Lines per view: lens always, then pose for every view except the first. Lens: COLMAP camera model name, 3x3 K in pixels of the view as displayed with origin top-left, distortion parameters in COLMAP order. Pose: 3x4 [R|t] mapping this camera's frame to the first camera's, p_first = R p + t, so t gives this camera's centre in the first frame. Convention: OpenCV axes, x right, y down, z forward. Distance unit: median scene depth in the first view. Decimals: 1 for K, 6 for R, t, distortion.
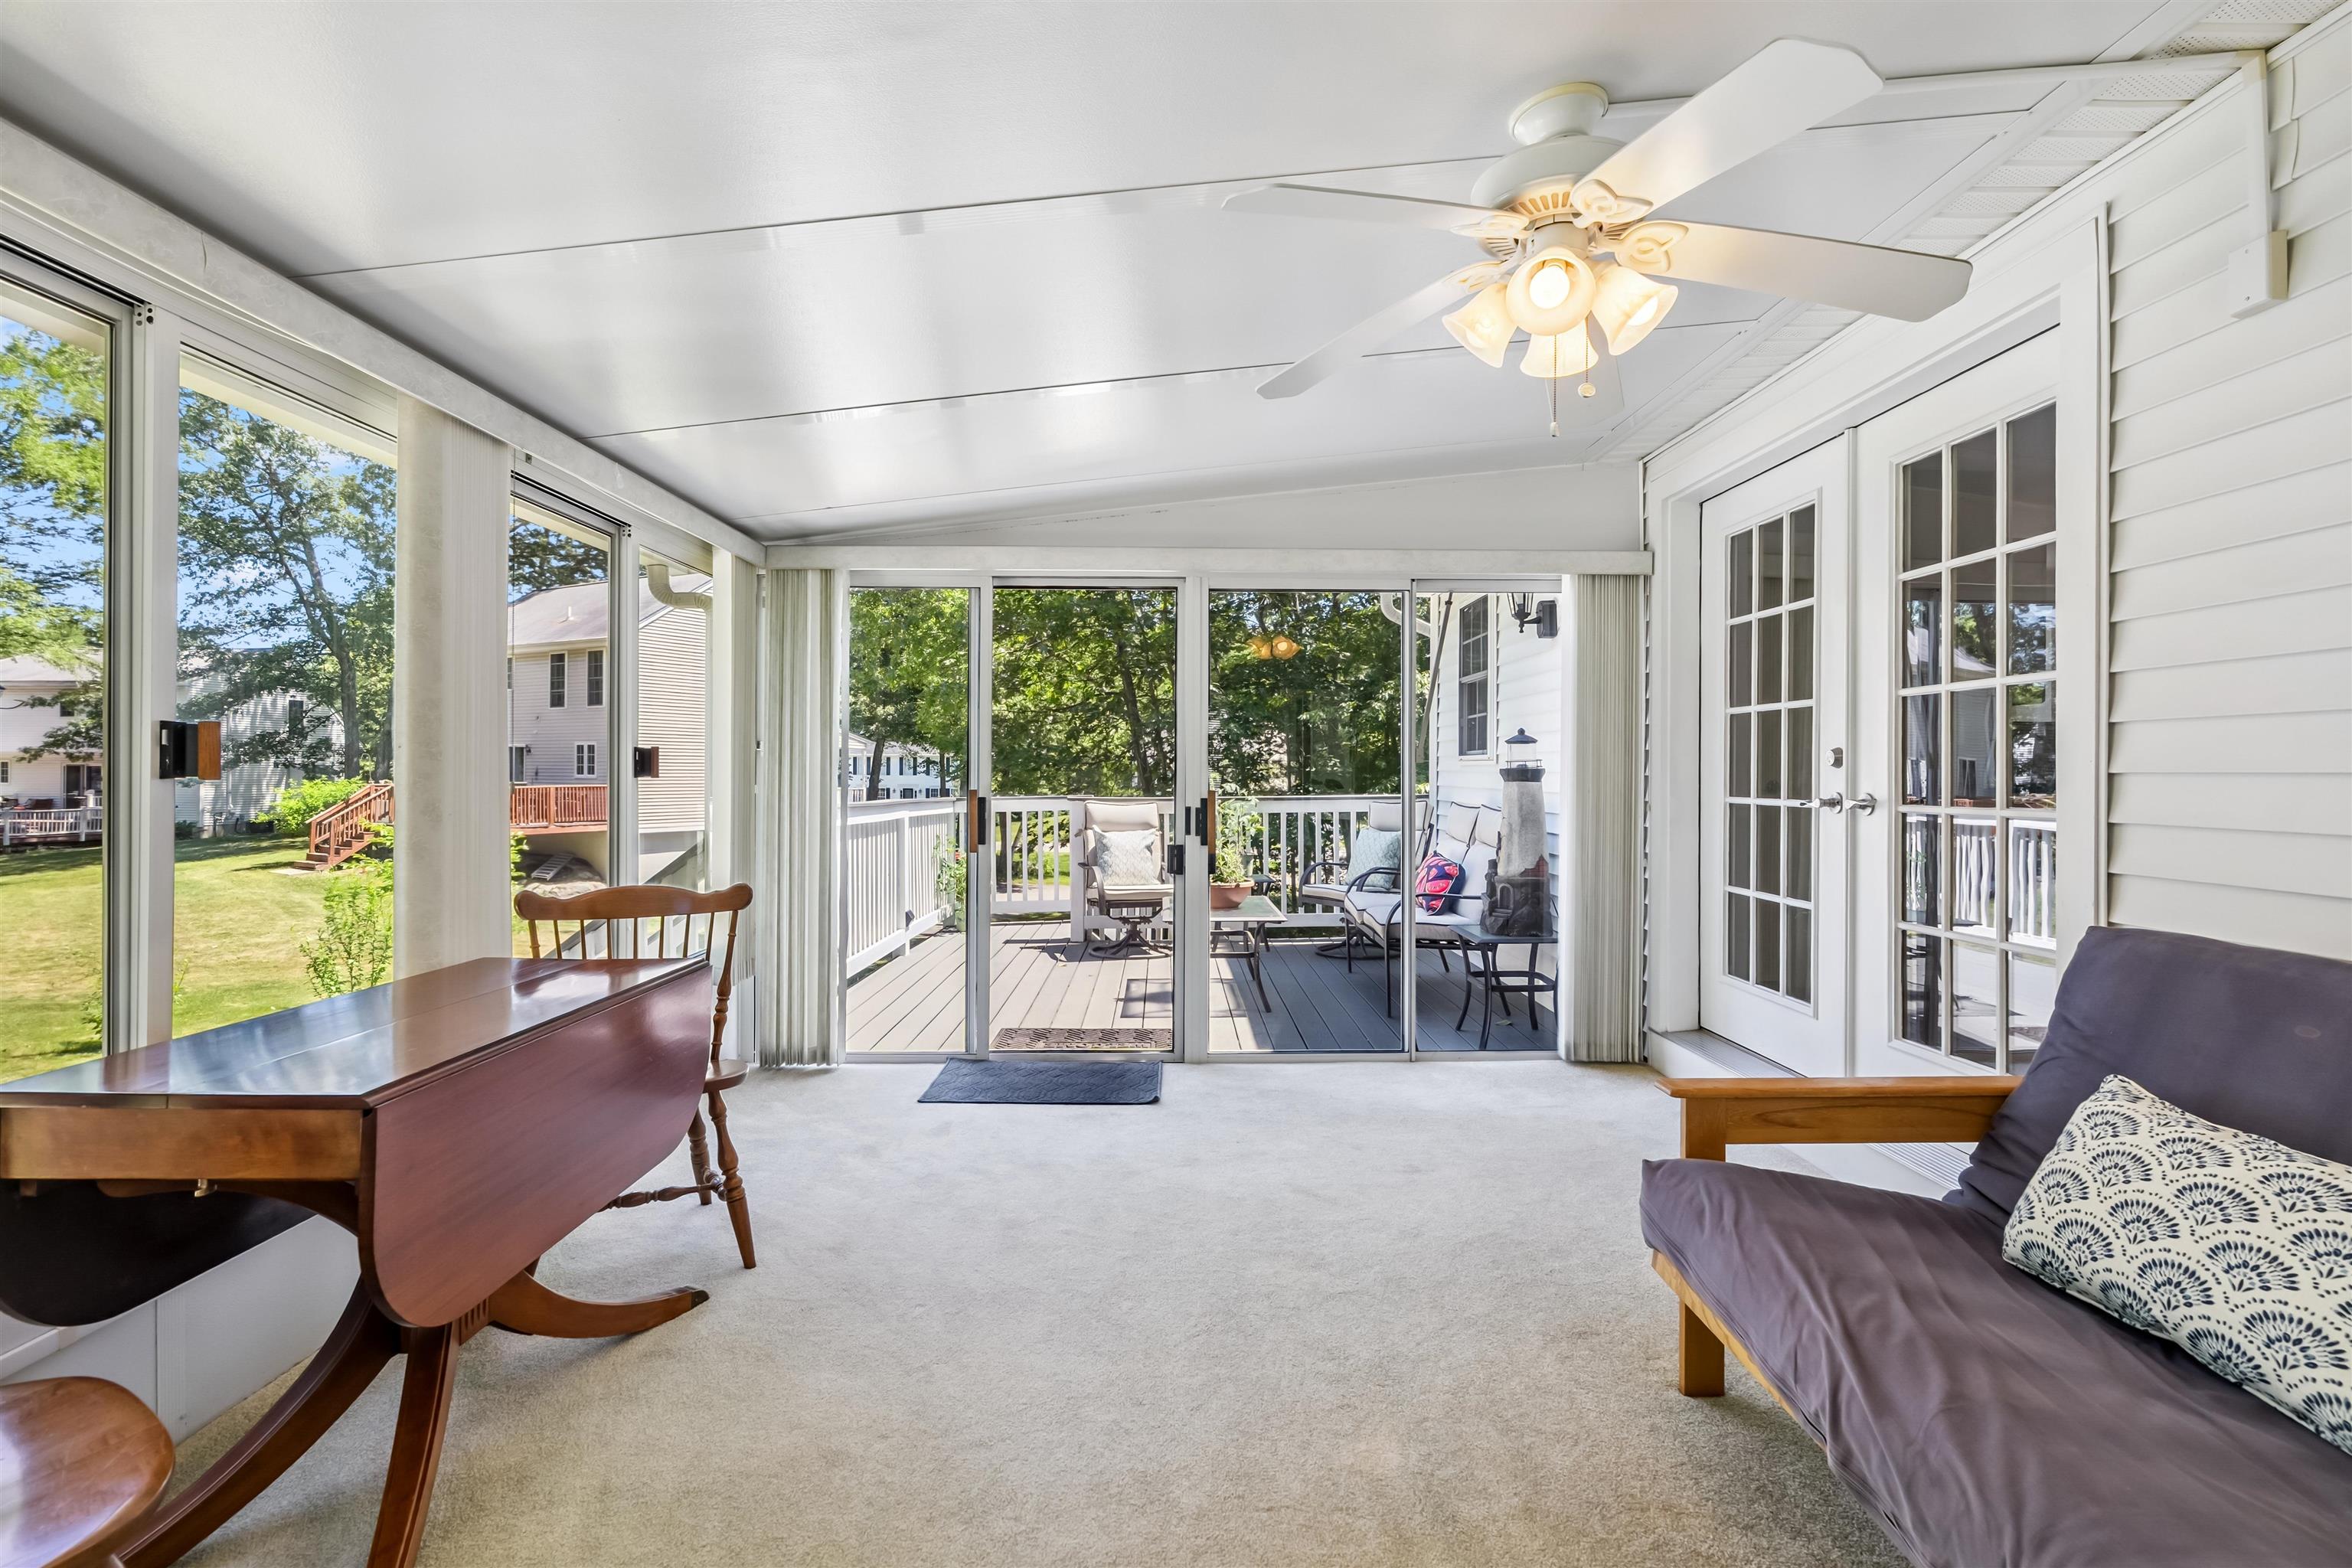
lens RADIAL K [[1085.6, 0, 1176.0], [0, 1085.6, 784.0], [0, 0, 1]] dist [-0.002539, 0.000297]
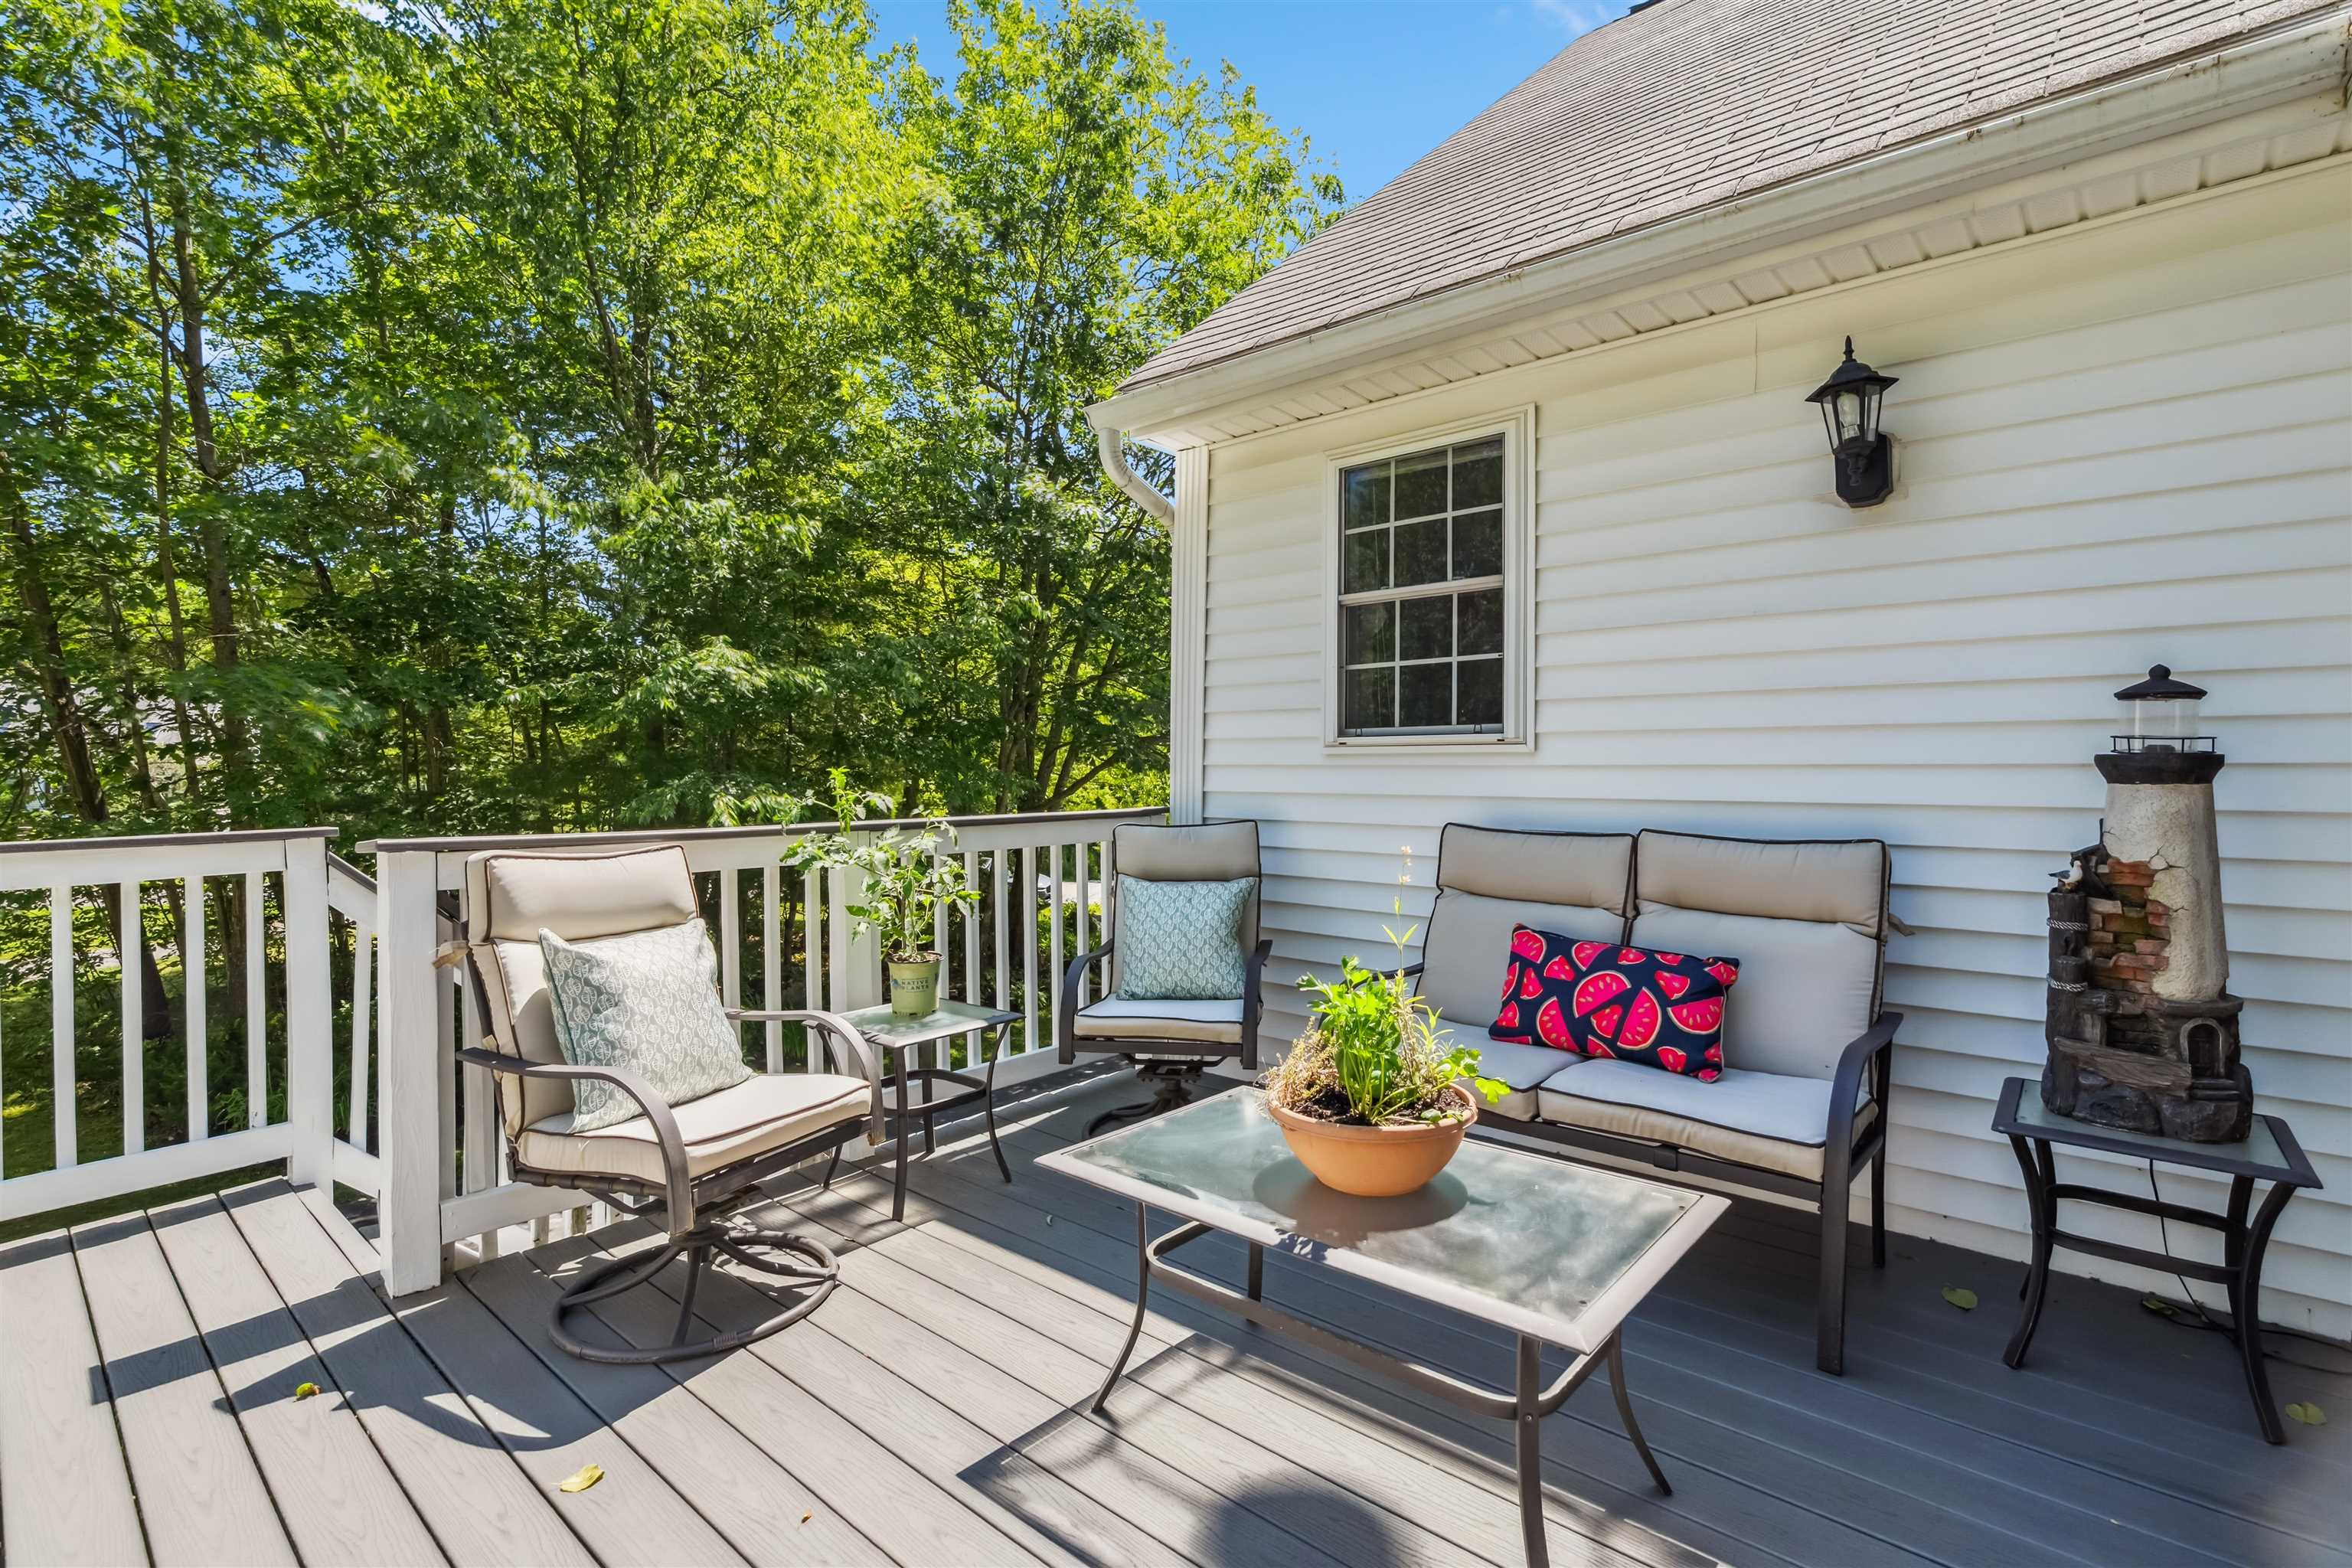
lens RADIAL K [[1085.6, 0, 1176.0], [0, 1085.6, 784.0], [0, 0, 1]] dist [-0.002539, 0.000297]
pose [[0.684685, -0.013784, 0.728709, -0.178147], [0.008907, 0.999905, 0.010545, -0.006837], [-0.728785, -0.000730, 0.684742, 0.629634]]
